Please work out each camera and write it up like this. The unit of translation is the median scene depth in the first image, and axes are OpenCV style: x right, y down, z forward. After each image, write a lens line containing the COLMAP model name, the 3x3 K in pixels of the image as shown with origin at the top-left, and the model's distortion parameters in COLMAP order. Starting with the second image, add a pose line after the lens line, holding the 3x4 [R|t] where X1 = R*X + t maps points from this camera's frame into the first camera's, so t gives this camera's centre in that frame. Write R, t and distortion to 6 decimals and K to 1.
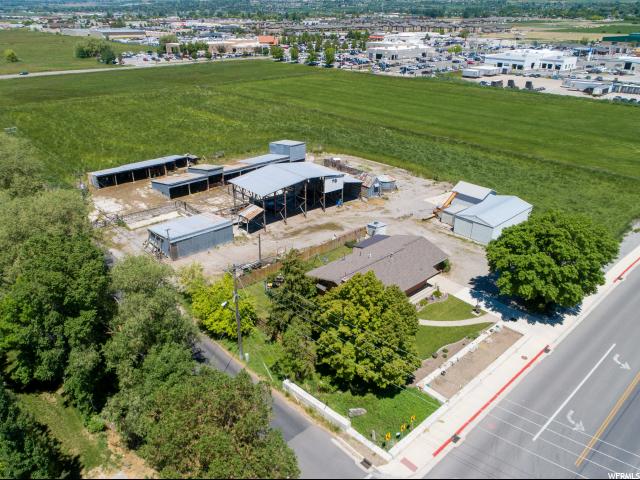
lens RADIAL K [[481.0, 0, 316.1], [0, 481.0, 238.4], [0, 0, 1]] dist [-0.019160, 0.012721]
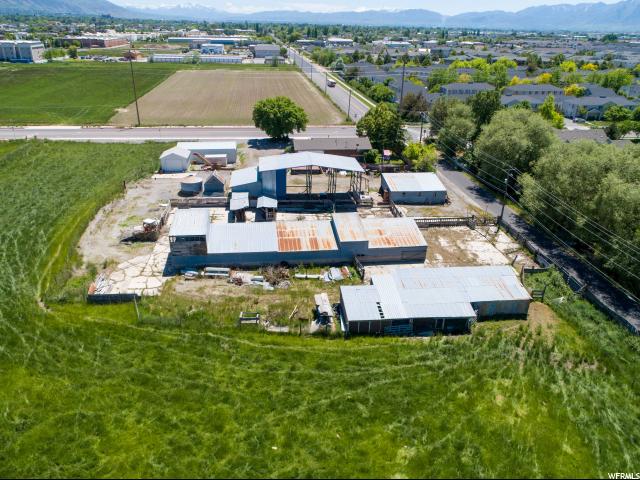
lens RADIAL K [[481.0, 0, 316.1], [0, 481.0, 238.4], [0, 0, 1]] dist [-0.019160, 0.012721]
pose [[-0.806339, -0.264374, 0.529078, -0.580230], [0.231731, 0.681805, 0.693860, -0.647016], [-0.544167, 0.682091, -0.488503, 1.422385]]
